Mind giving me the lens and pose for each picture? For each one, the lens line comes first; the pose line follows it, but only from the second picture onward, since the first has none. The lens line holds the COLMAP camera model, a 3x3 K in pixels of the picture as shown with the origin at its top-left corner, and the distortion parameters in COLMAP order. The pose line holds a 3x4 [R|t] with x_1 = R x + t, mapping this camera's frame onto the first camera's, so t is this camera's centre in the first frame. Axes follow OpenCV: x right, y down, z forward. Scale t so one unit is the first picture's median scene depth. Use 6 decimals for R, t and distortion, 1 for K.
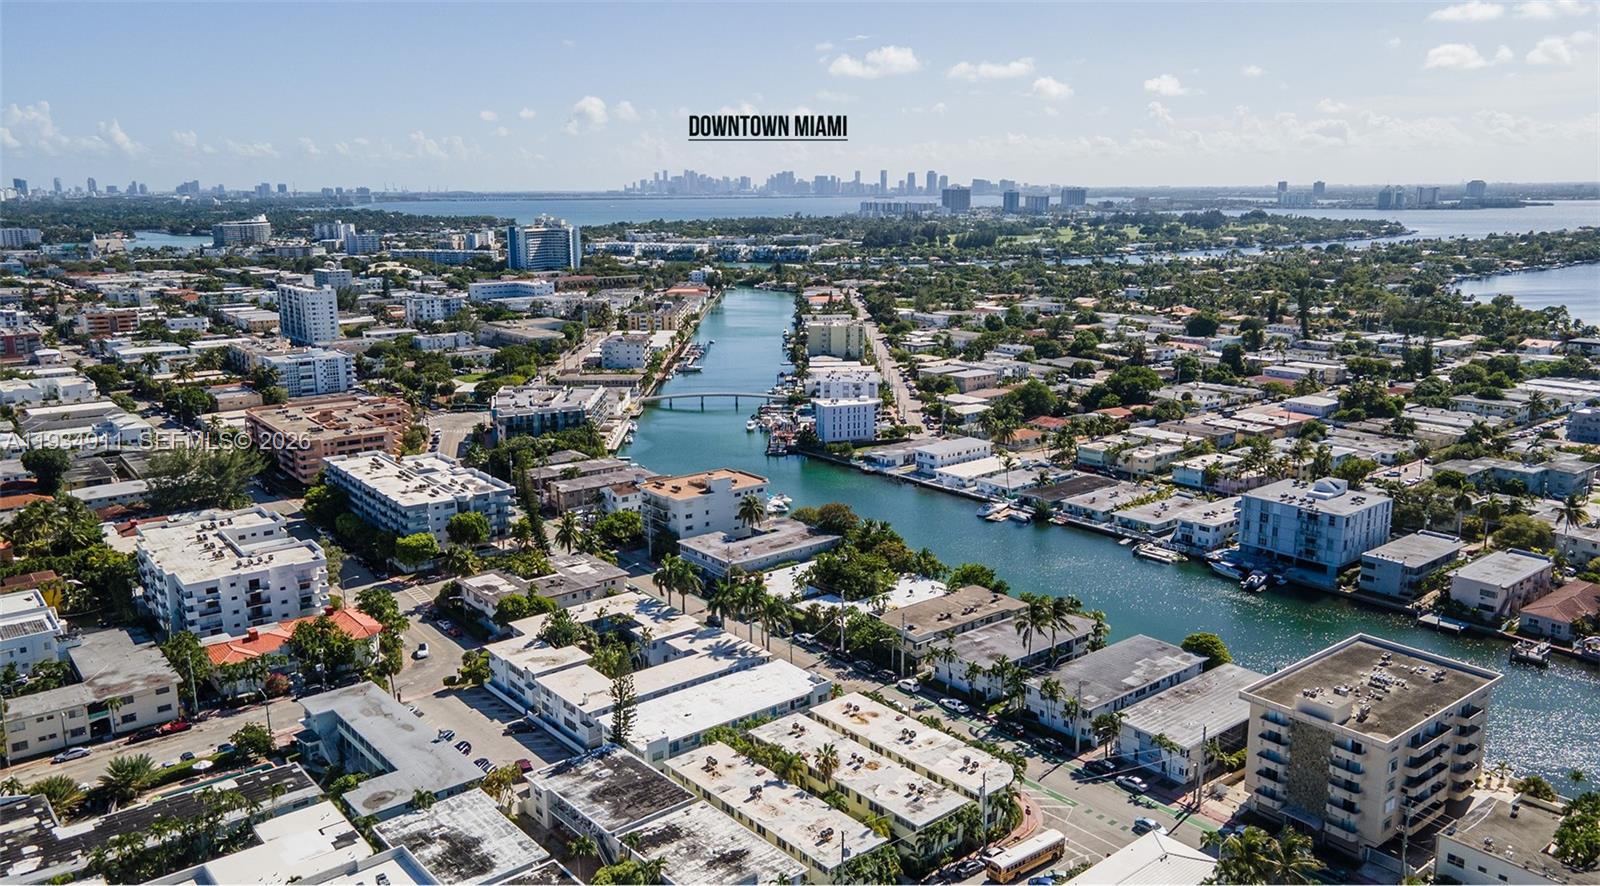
lens RADIAL K [[1192.9, 0, 800.0], [0, 1192.9, 443.0], [0, 0, 1]] dist [0.008376, 0.084571]
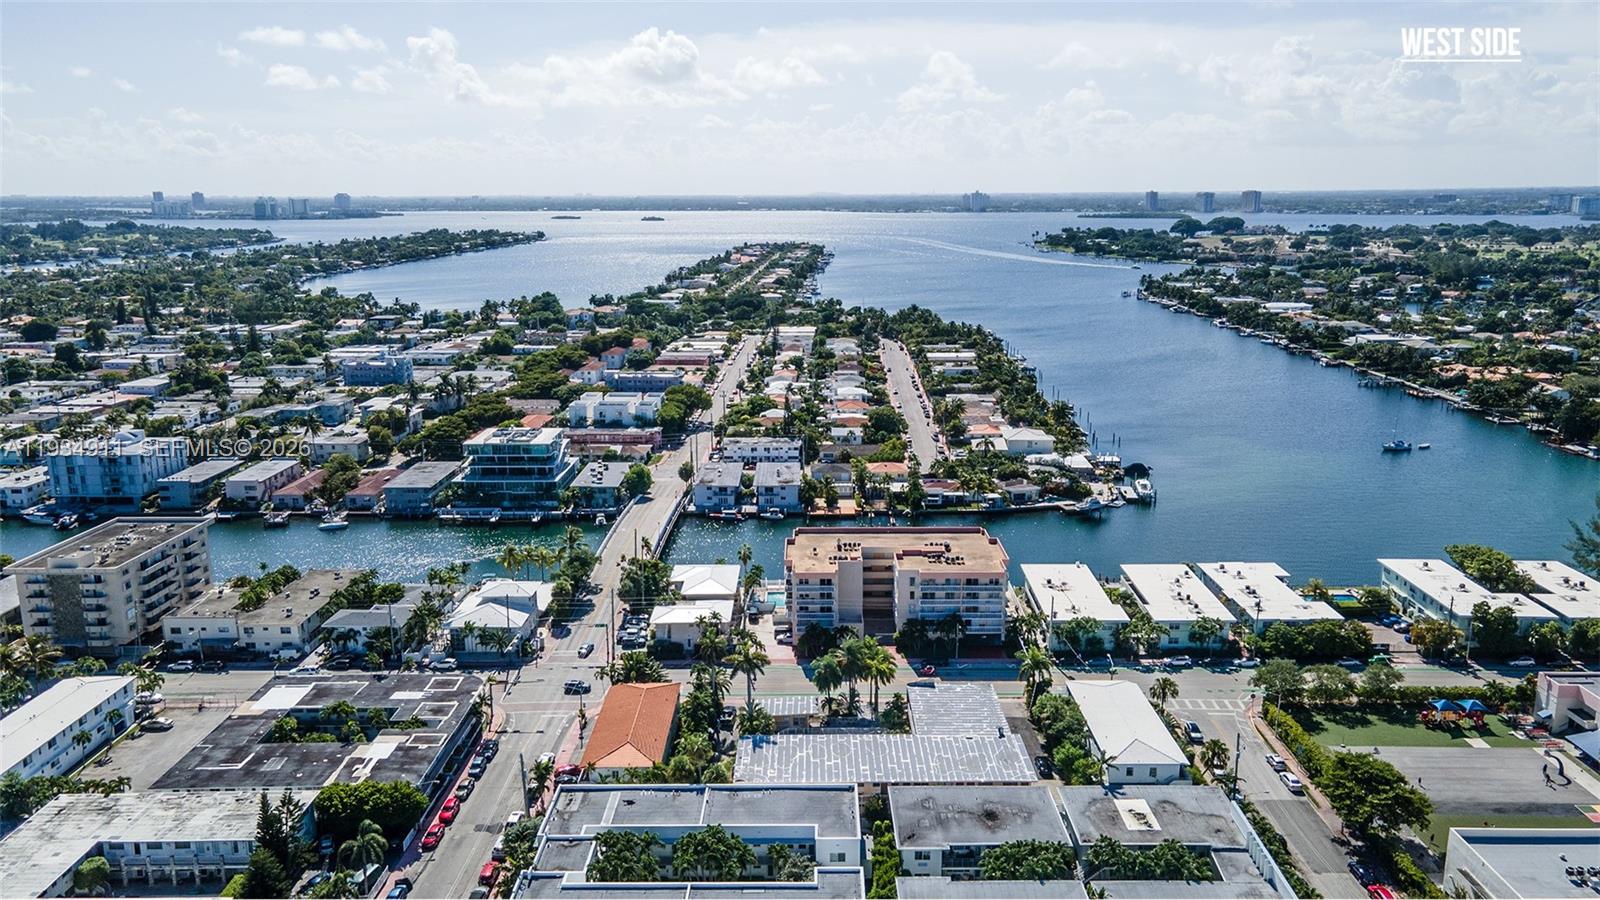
lens RADIAL K [[1182.0, 0, 801.2], [0, 1182.0, 457.4], [0, 0, 1]] dist [0.011822, 0.061736]
pose [[0.655385, -0.168560, 0.736246, -0.002259], [0.165372, 0.983152, 0.077879, 0.042607], [-0.736968, 0.070714, 0.672218, -0.173765]]
